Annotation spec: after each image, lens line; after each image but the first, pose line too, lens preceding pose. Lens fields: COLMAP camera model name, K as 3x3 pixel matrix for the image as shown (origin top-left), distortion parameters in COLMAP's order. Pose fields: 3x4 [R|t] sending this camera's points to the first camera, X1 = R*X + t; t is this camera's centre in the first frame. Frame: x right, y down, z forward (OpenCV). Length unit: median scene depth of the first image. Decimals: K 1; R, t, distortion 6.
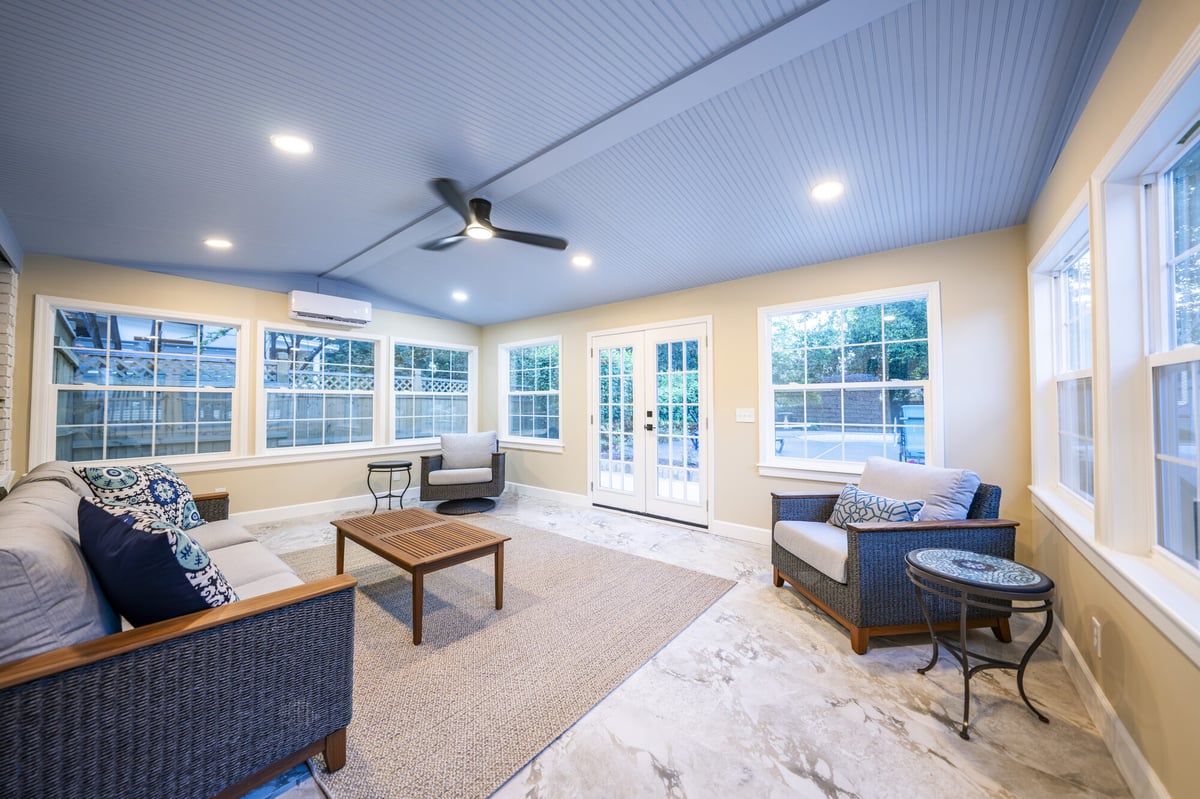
lens RADIAL K [[410.2, 0, 600.0], [0, 410.2, 399.5], [0, 0, 1]] dist [-0.033358, 0.006864]
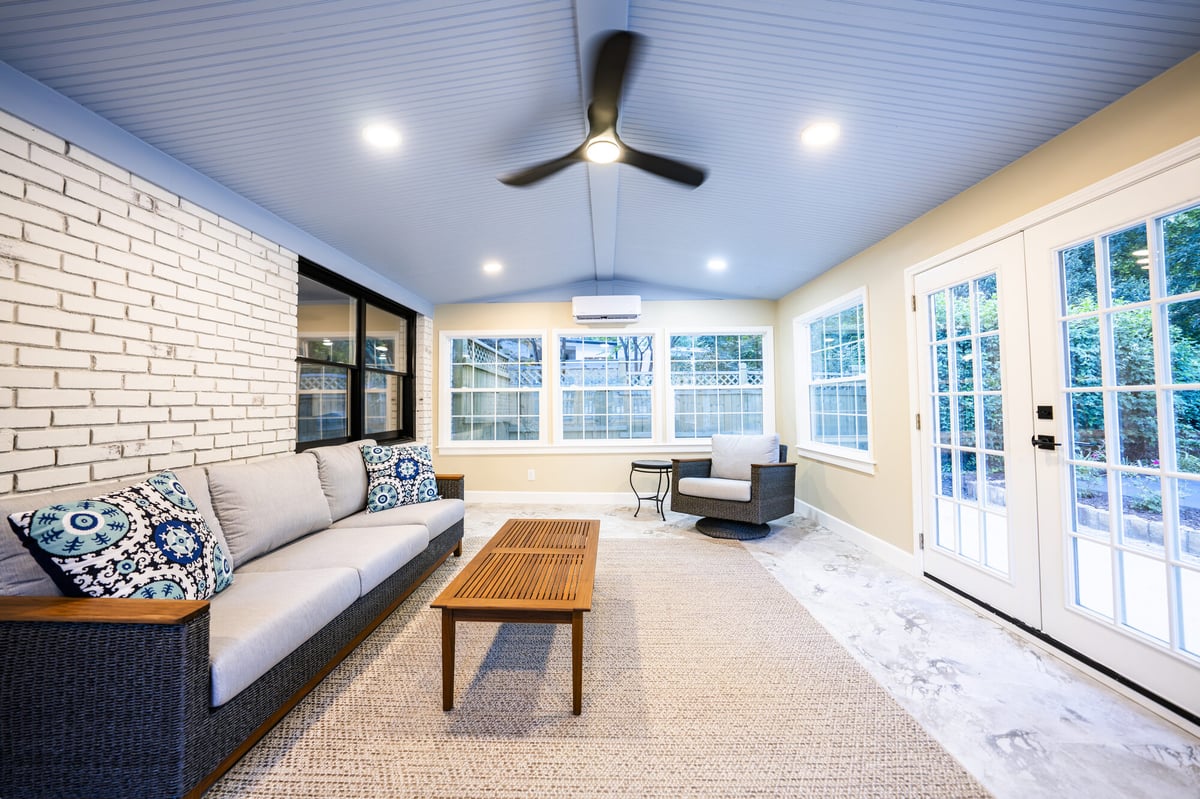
lens RADIAL K [[410.2, 0, 600.0], [0, 410.2, 399.5], [0, 0, 1]] dist [-0.033358, 0.006864]
pose [[0.625796, -0.014026, -0.779861, 0.151841], [0.017383, 0.999841, -0.004033, 0.014367], [0.779793, -0.011032, 0.625940, 0.352093]]
